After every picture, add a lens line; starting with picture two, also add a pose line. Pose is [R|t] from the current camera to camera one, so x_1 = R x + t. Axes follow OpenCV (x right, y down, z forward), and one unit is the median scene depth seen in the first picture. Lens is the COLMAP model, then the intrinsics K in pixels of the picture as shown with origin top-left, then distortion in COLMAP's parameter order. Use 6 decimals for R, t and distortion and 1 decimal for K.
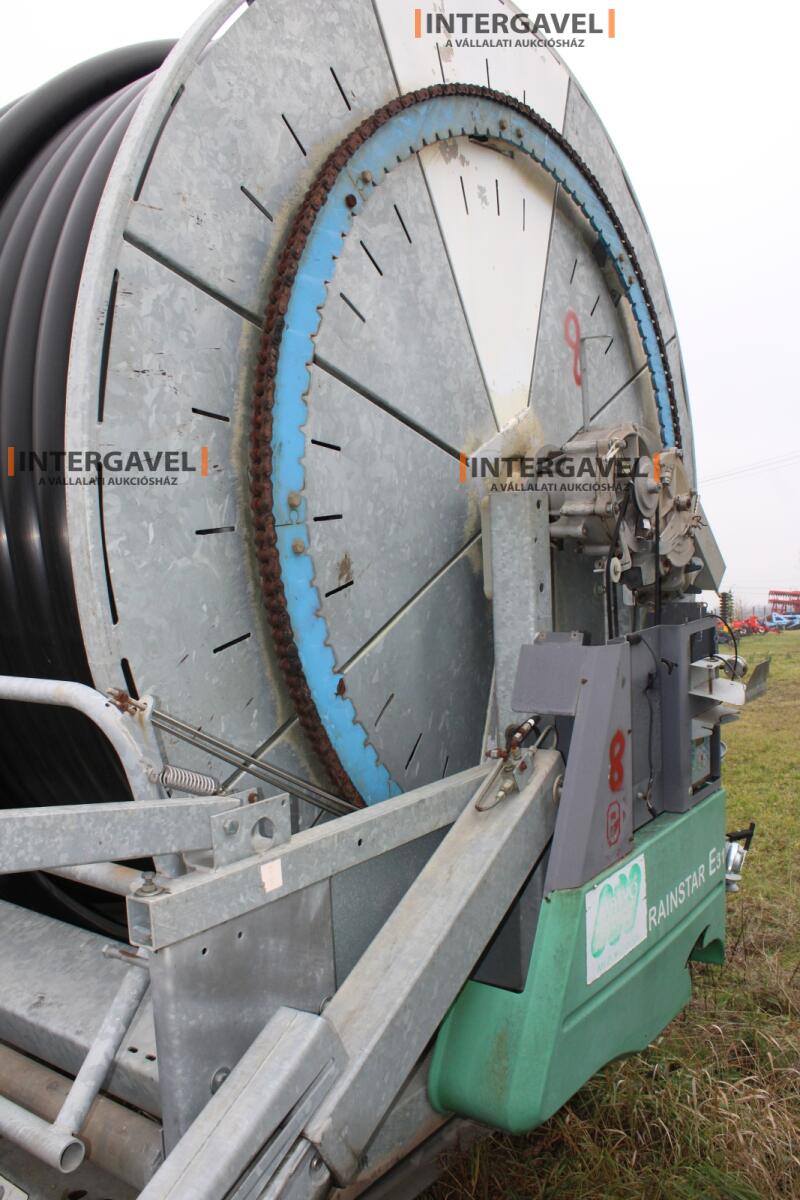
lens RADIAL K [[1011.4, 0, 400.0], [0, 1011.4, 600.0], [0, 0, 1]] dist [-0.164392, 0.149162]
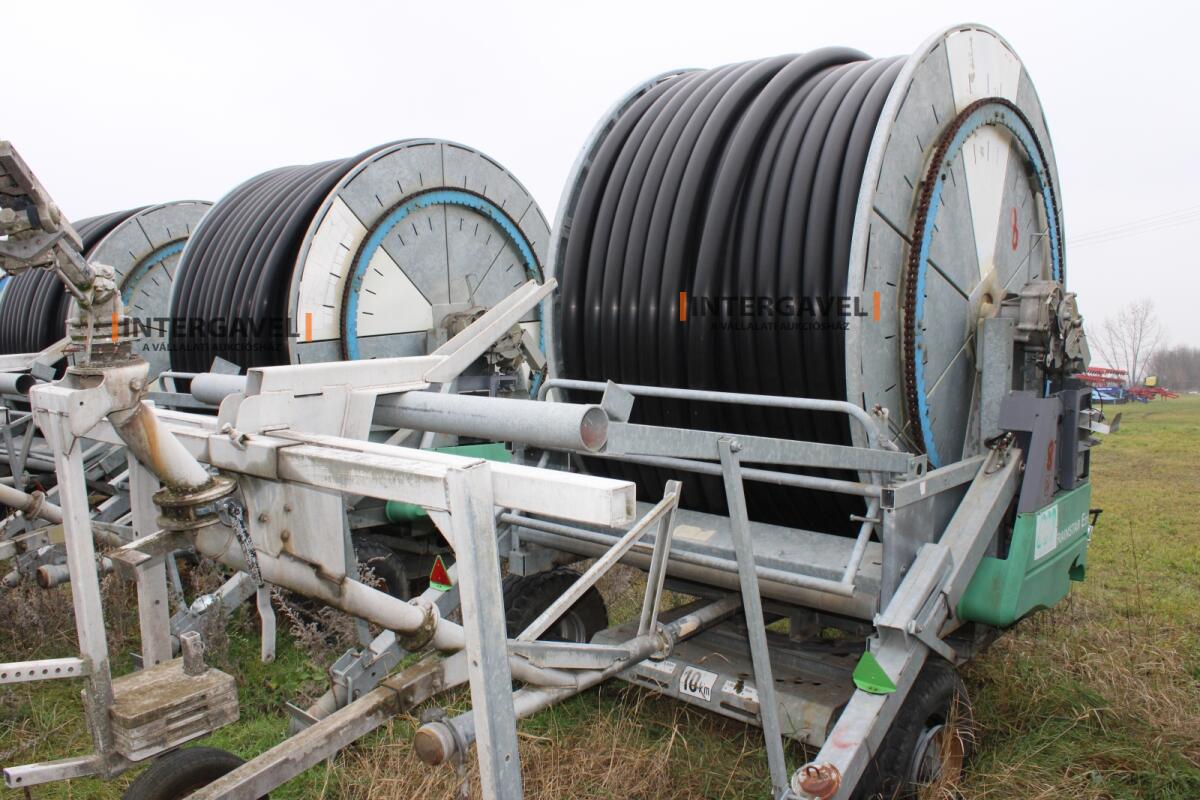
lens RADIAL K [[1011.4, 0, 595.0], [0, 1011.4, 403.1], [0, 0, 1]] dist [-0.164392, 0.149162]
pose [[0.996141, 0.048267, -0.073303, -0.504548], [-0.044676, 0.997756, 0.049864, -0.003371], [0.075546, -0.046396, 0.996062, -0.945436]]
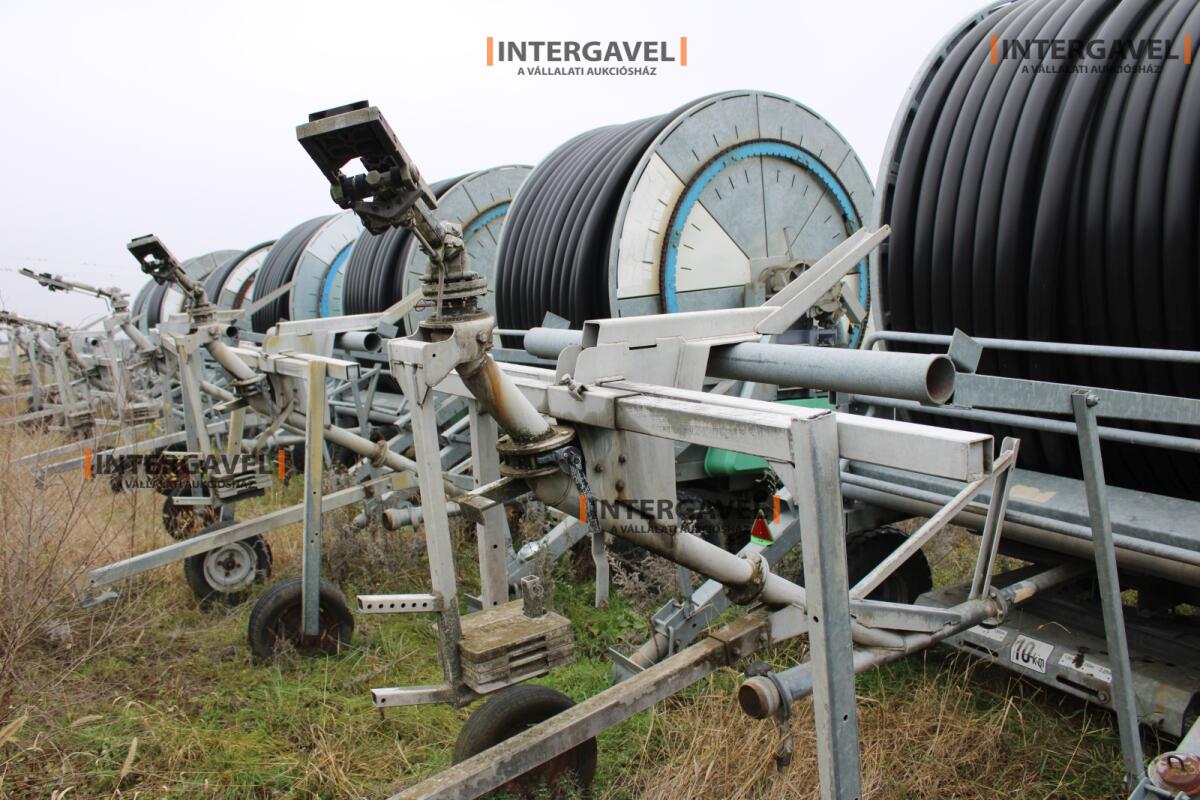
lens RADIAL K [[1011.4, 0, 595.0], [0, 1011.4, 403.1], [0, 0, 1]] dist [-0.164392, 0.149162]
pose [[0.929060, 0.058865, -0.365216, -0.544916], [-0.022536, 0.994431, 0.102953, 0.006912], [0.369243, -0.087419, 0.925212, -0.933858]]
